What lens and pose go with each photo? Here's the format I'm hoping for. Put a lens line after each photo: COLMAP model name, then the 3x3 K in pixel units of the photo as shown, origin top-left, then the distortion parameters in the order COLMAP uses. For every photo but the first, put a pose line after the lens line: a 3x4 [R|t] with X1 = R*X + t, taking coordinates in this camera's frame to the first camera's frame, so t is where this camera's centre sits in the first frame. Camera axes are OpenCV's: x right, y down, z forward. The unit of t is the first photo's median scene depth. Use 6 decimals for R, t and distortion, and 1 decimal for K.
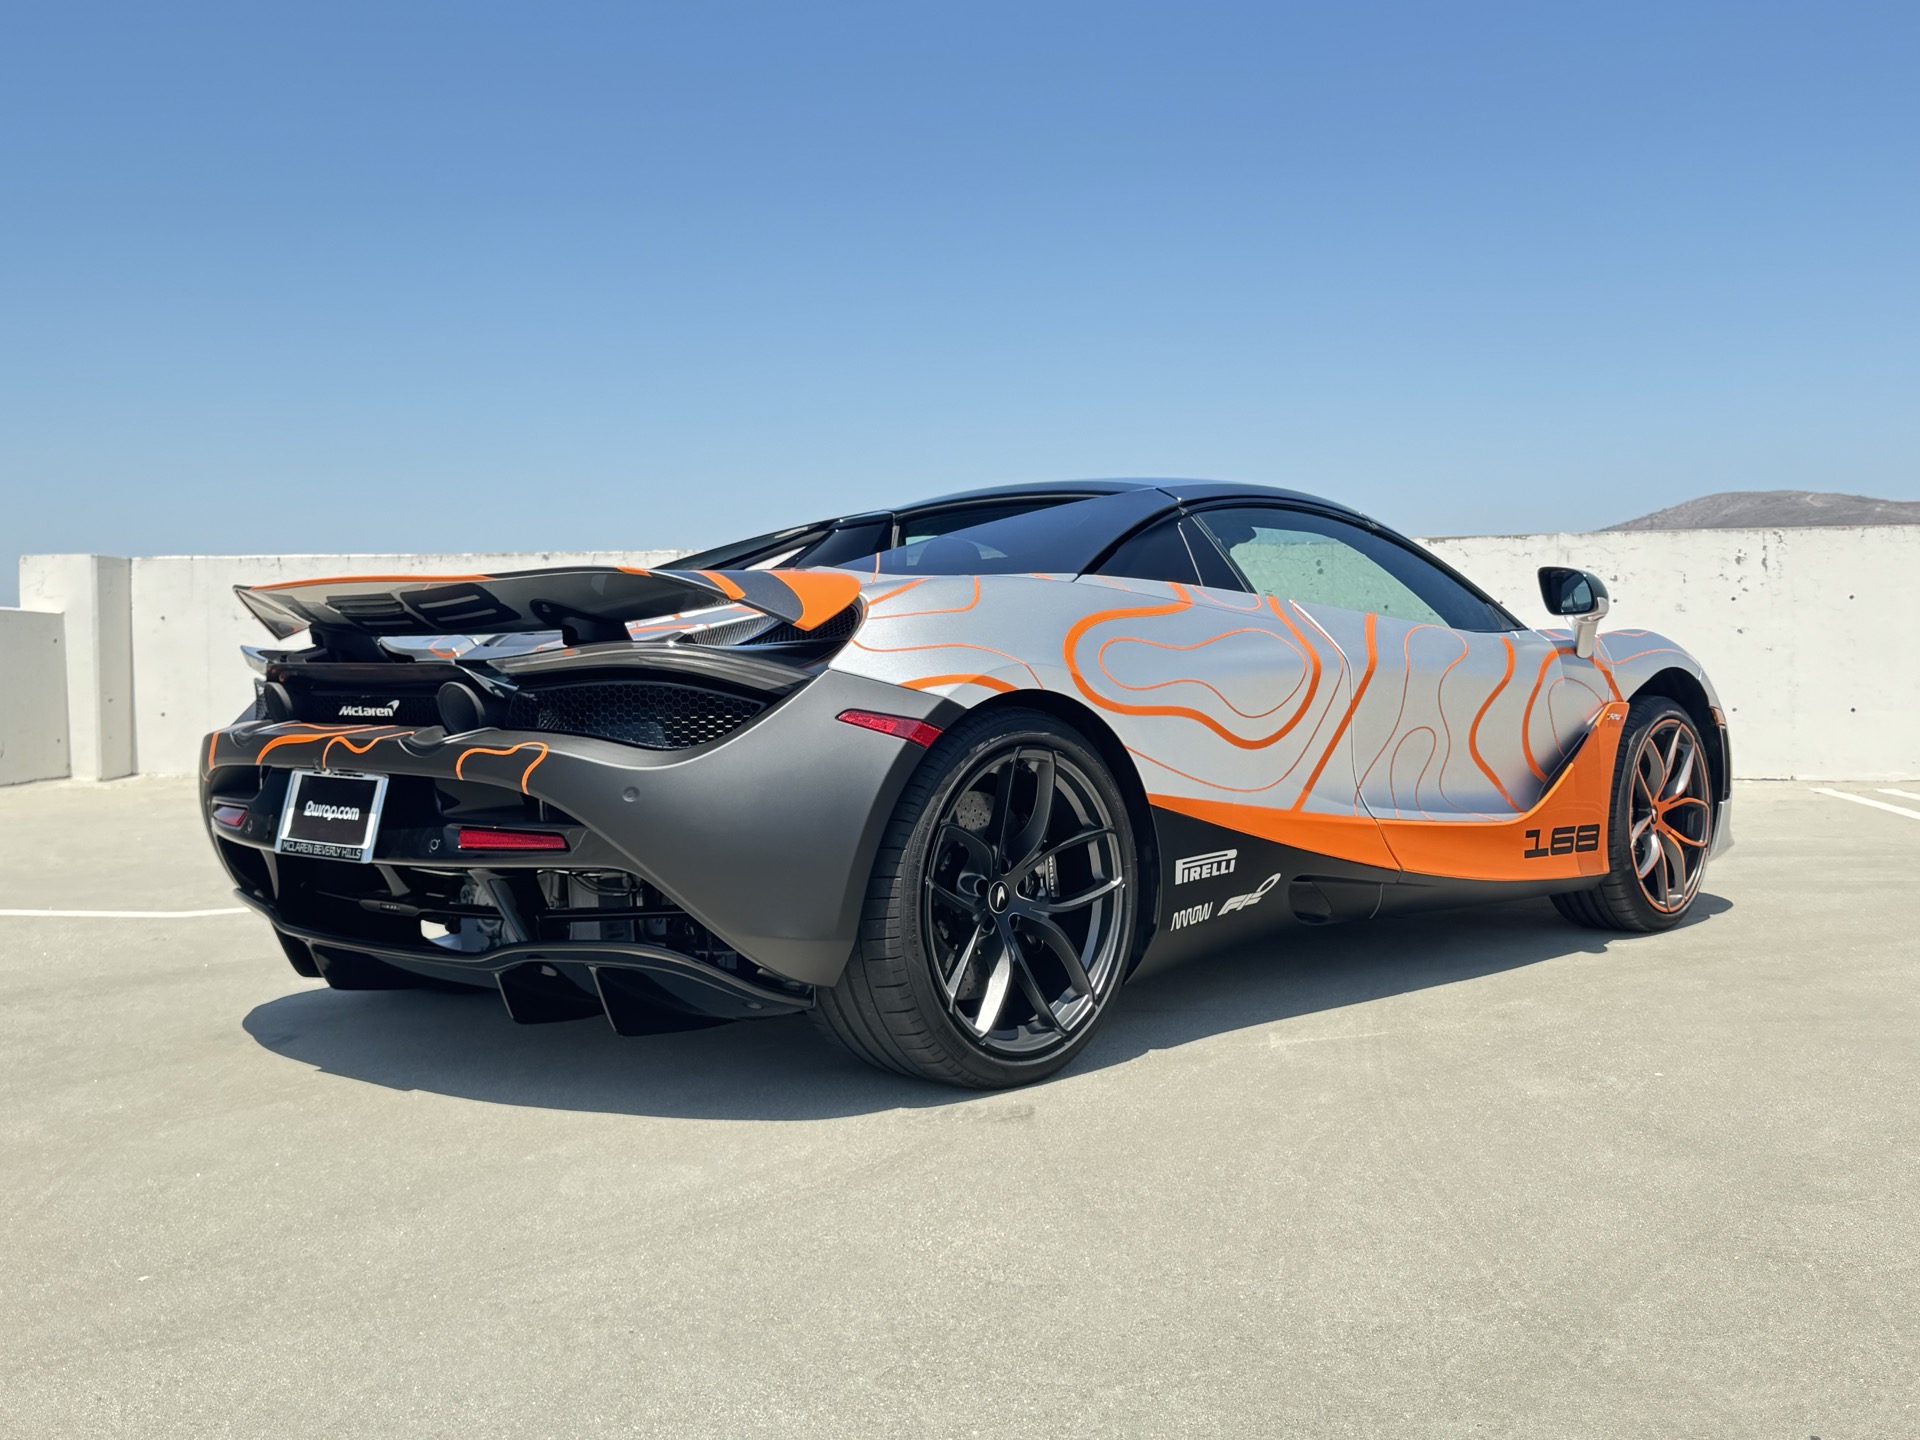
lens RADIAL K [[2023.0, 0, 977.1], [0, 2023.0, 724.6], [0, 0, 1]] dist [0.191429, -0.445063]
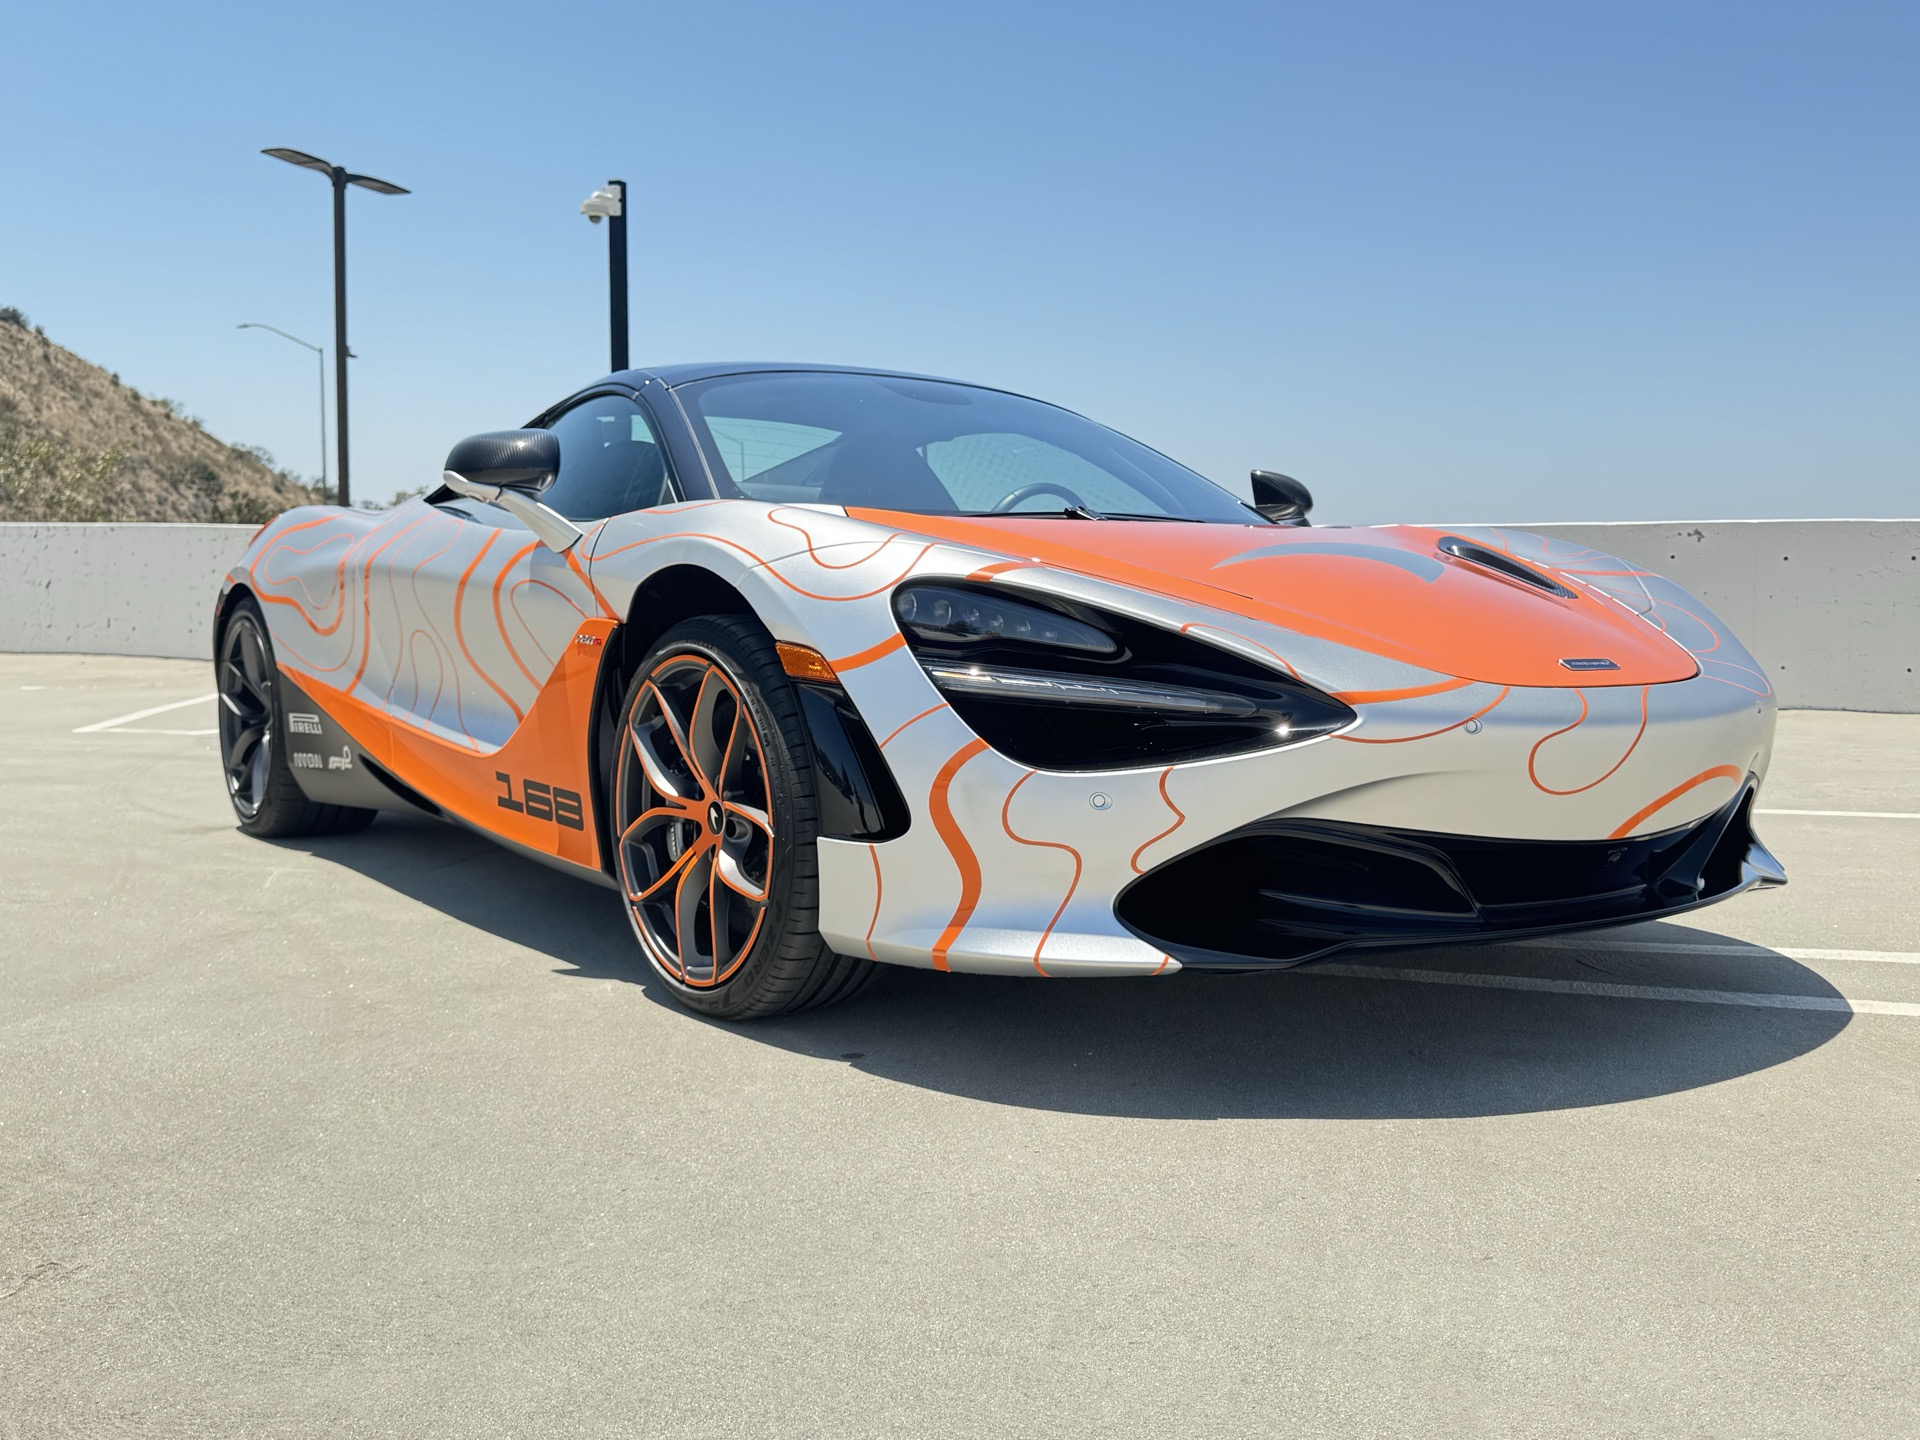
lens RADIAL K [[1752.5, 0, 968.7], [0, 1752.5, 721.4], [0, 0, 1]] dist [0.162533, -0.330179]
pose [[-0.213411, 0.074574, -0.974112, 1.165467], [-0.030201, 0.996102, 0.082874, -0.039432], [0.976496, 0.047106, -0.210327, 1.712221]]
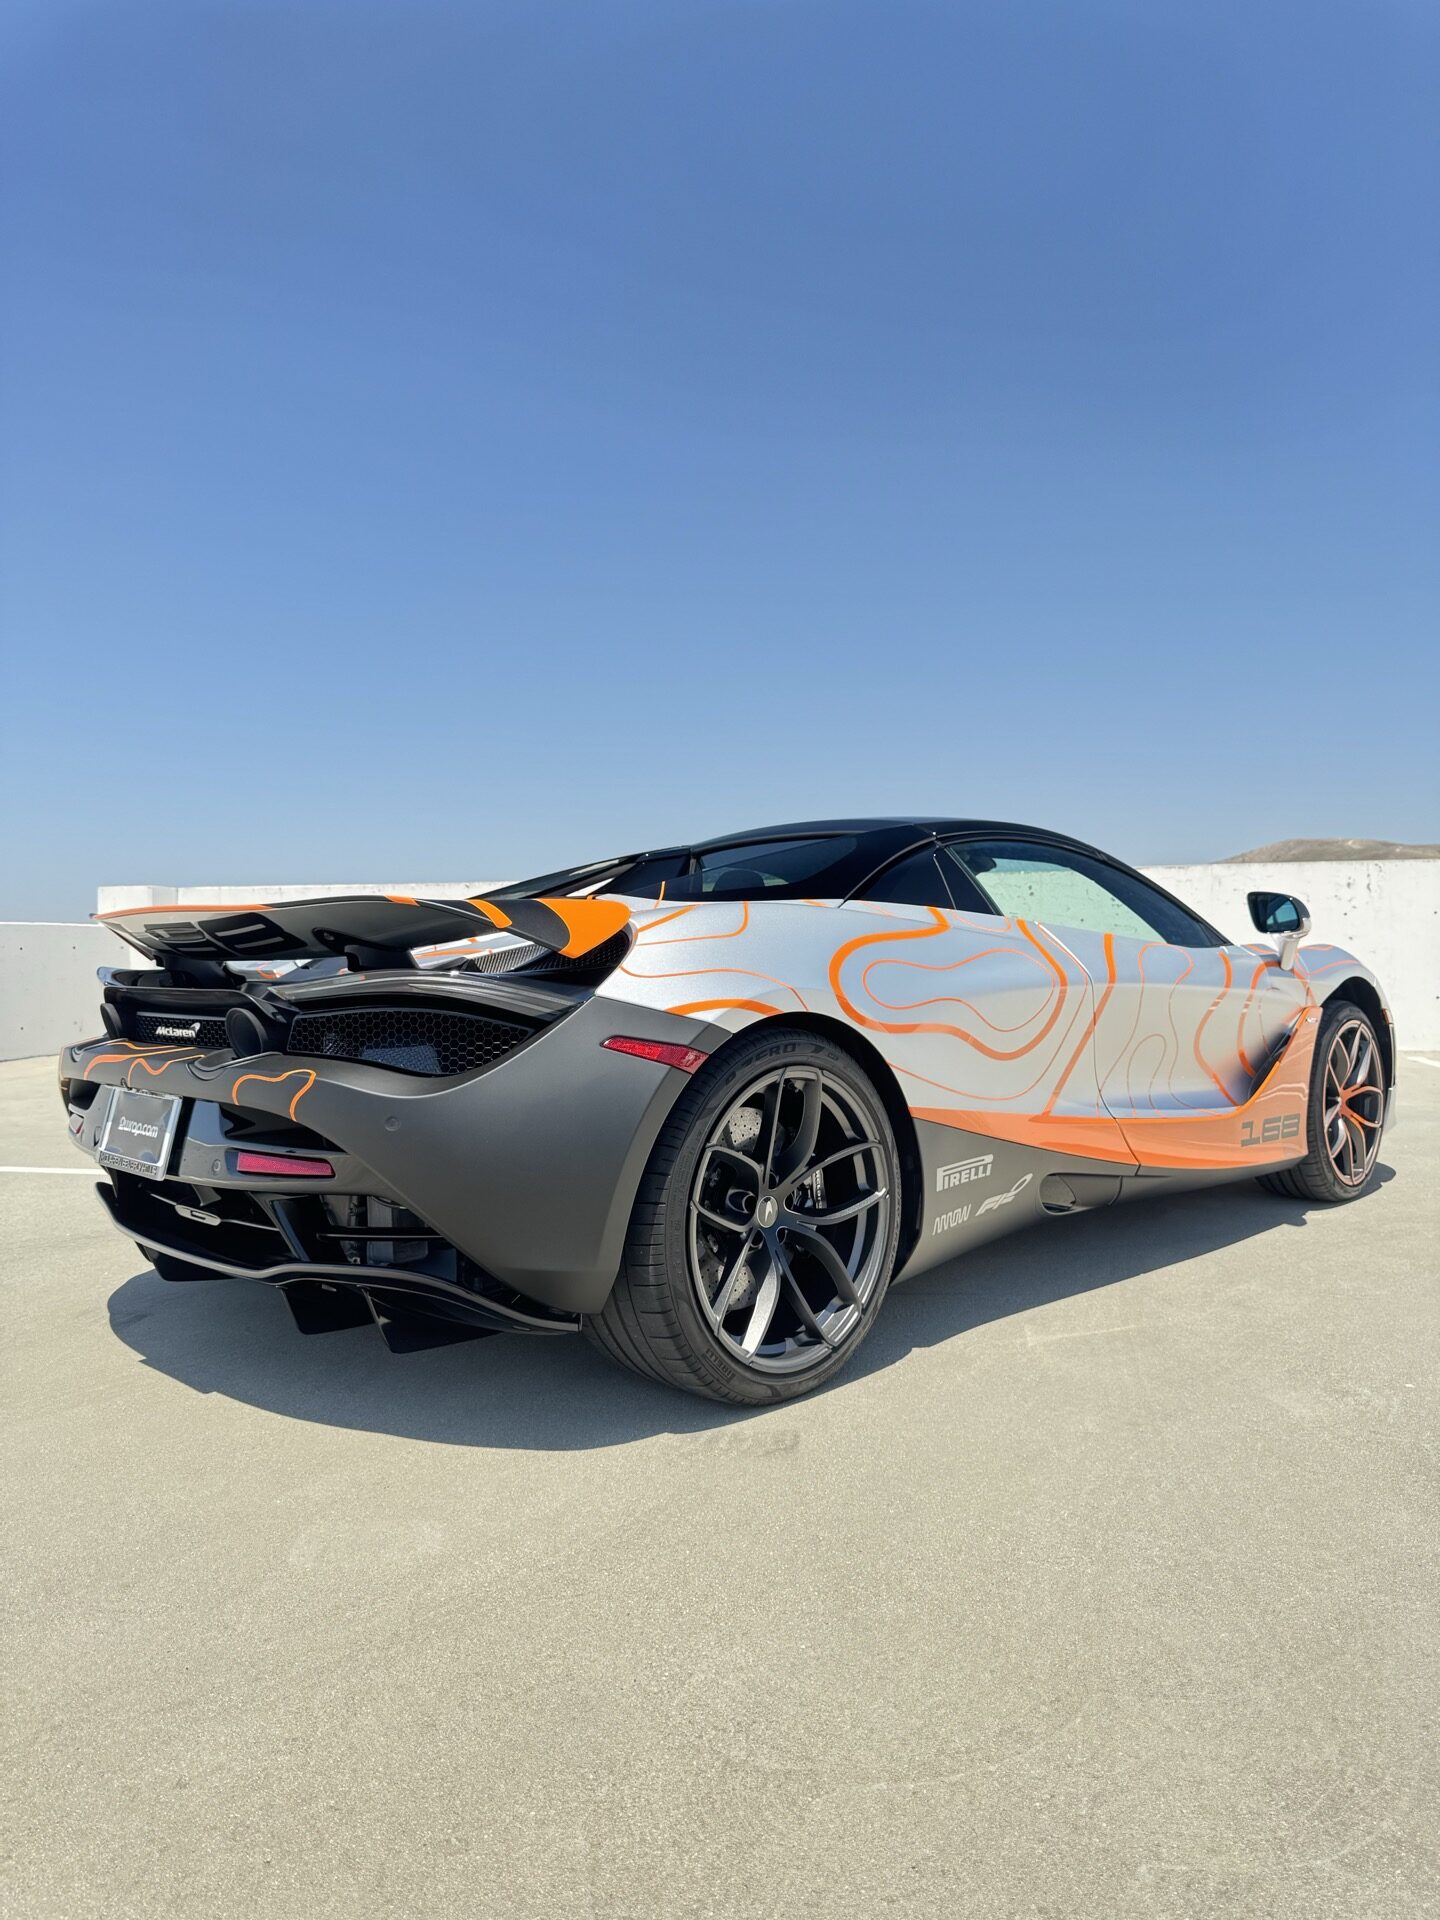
lens RADIAL K [[1342.8, 0, 725.5], [0, 1342.8, 961.9], [0, 0, 1]] dist [0.183601, -0.409979]
pose [[0.998958, -0.001163, -0.045624, 0.020151], [0.000035, 0.999694, -0.024717, -0.024393], [0.045639, 0.024689, 0.998653, 0.288515]]
